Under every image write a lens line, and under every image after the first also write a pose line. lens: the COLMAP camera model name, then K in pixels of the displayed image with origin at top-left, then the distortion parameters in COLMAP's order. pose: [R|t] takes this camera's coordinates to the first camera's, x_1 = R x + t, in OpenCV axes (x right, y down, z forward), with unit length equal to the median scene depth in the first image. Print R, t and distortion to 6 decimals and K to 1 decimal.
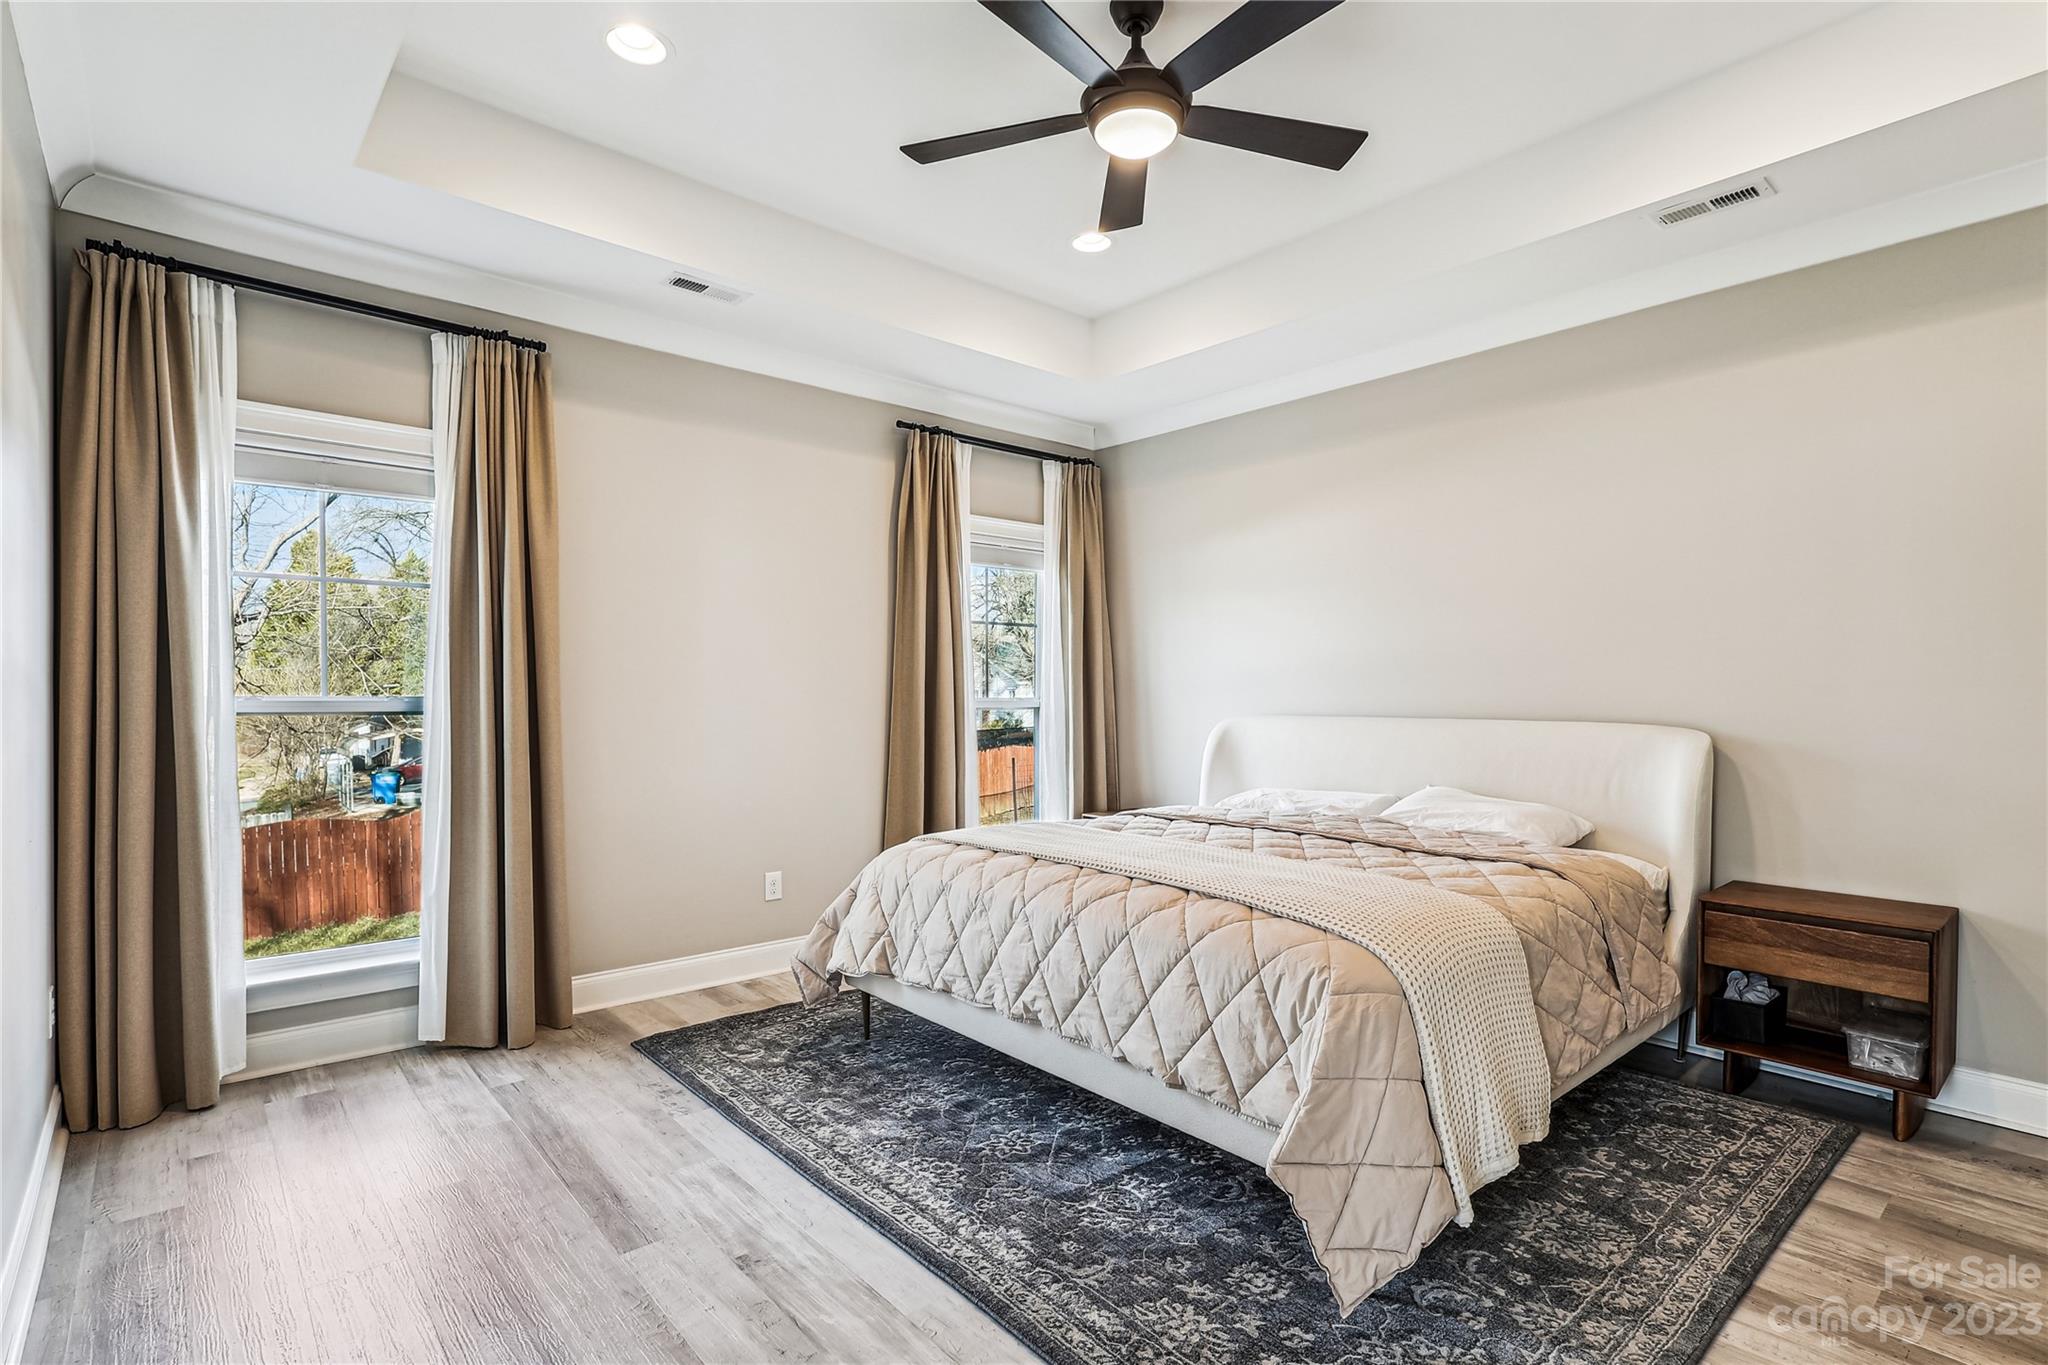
lens RADIAL K [[971.6, 0, 1064.8], [0, 971.6, 702.6], [0, 0, 1]] dist [-0.001392, 0.002148]
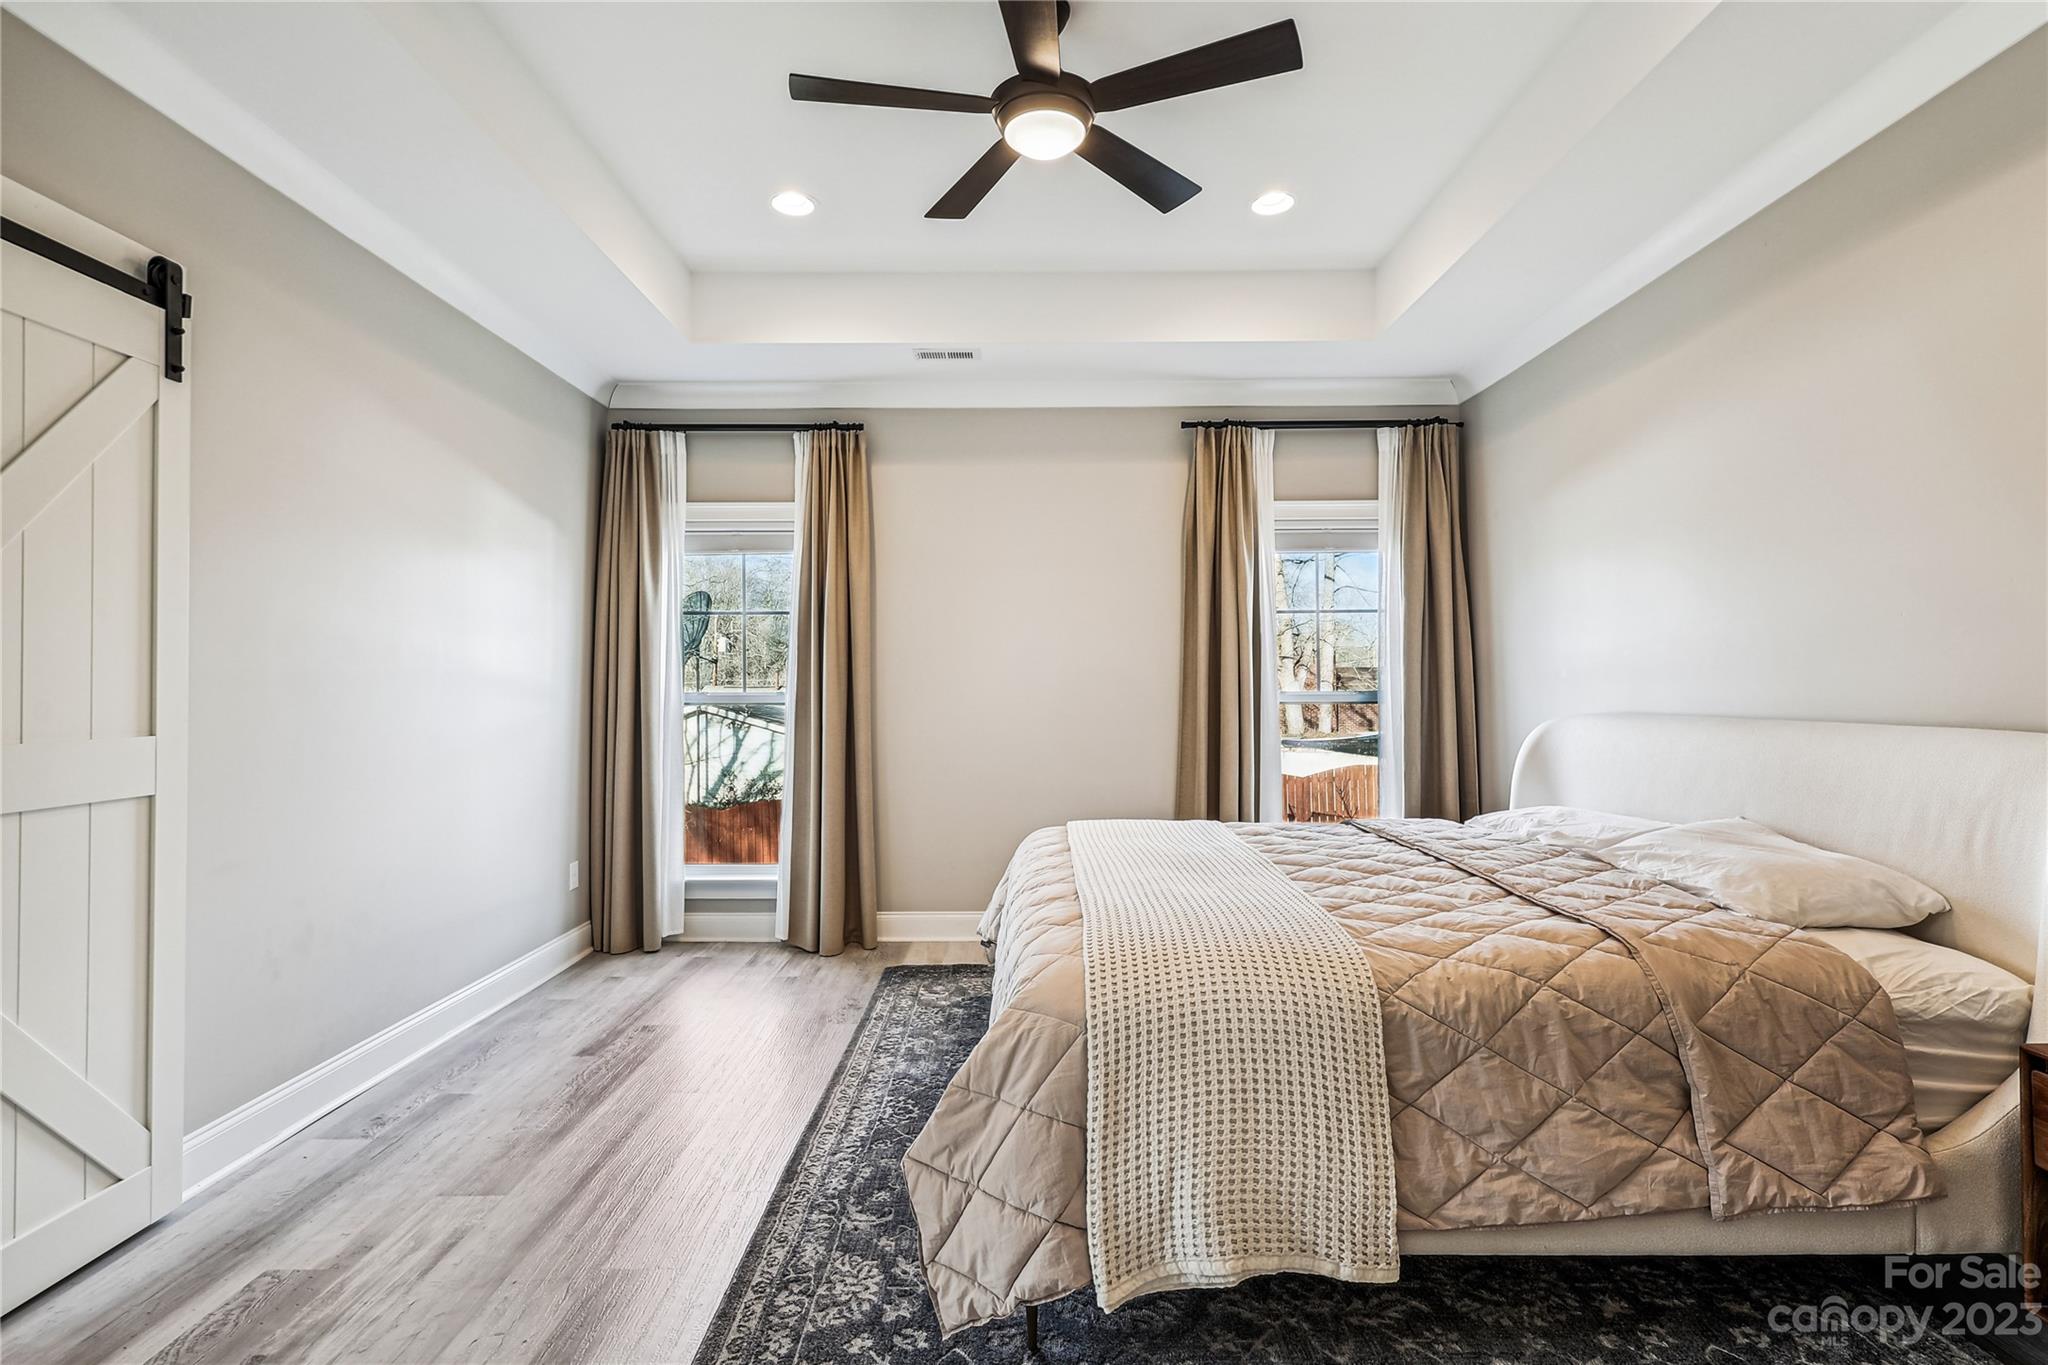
lens RADIAL K [[971.6, 0, 1031.9], [0, 971.6, 685.3], [0, 0, 1]] dist [-0.001392, 0.002148]
pose [[0.749731, -0.009450, -0.661675, 0.552416], [-0.000056, 0.999897, -0.014345, 0.002642], [0.661743, 0.010792, 0.749653, 0.187453]]
